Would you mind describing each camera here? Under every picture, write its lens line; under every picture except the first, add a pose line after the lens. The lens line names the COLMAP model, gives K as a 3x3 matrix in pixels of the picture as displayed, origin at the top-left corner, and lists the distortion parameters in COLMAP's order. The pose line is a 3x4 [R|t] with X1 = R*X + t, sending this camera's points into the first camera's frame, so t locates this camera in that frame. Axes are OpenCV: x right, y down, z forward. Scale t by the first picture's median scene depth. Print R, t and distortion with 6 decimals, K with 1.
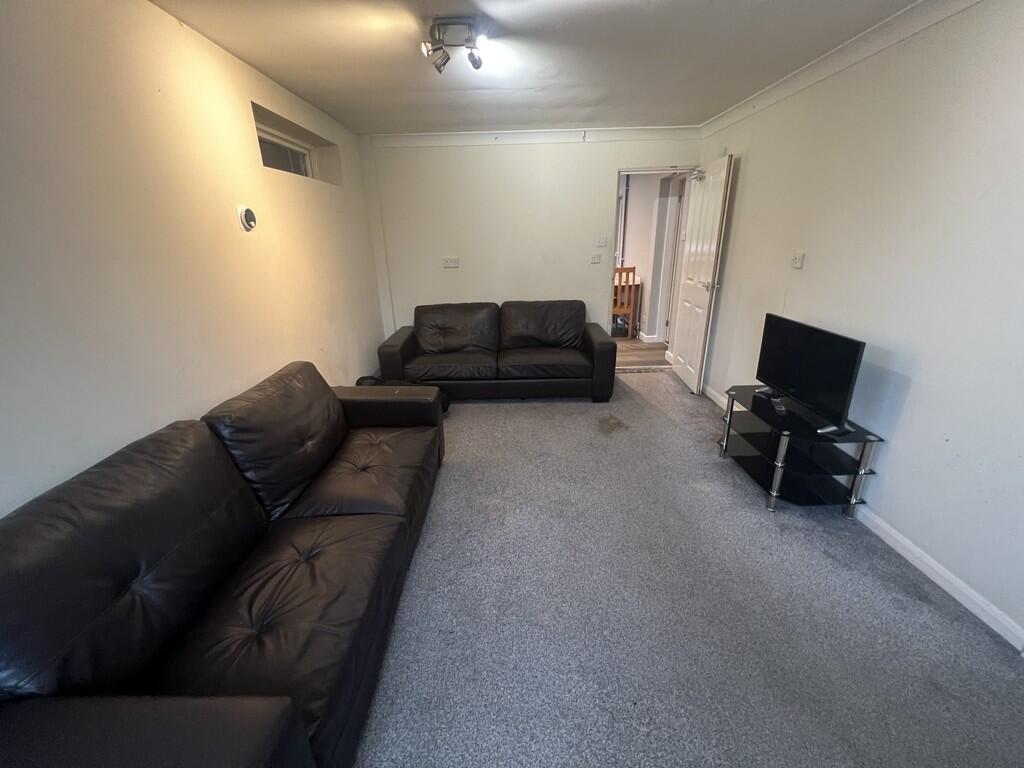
lens RADIAL K [[409.2, 0, 507.9], [0, 409.2, 381.6], [0, 0, 1]] dist [-0.000956, 0.000602]
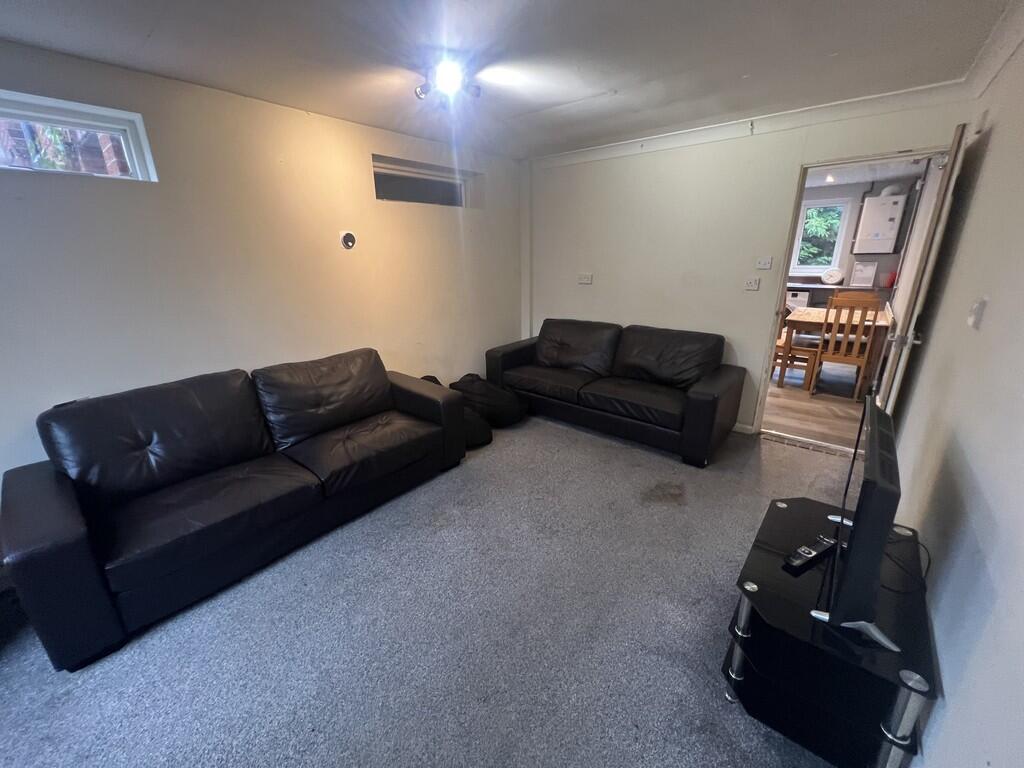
lens RADIAL K [[409.2, 0, 507.9], [0, 409.2, 381.6], [0, 0, 1]] dist [-0.000956, 0.000602]
pose [[0.768420, 0.207797, -0.605269, 0.403898], [-0.220660, 0.973844, 0.054195, -0.072161], [0.600699, 0.091914, 0.794174, 0.152580]]
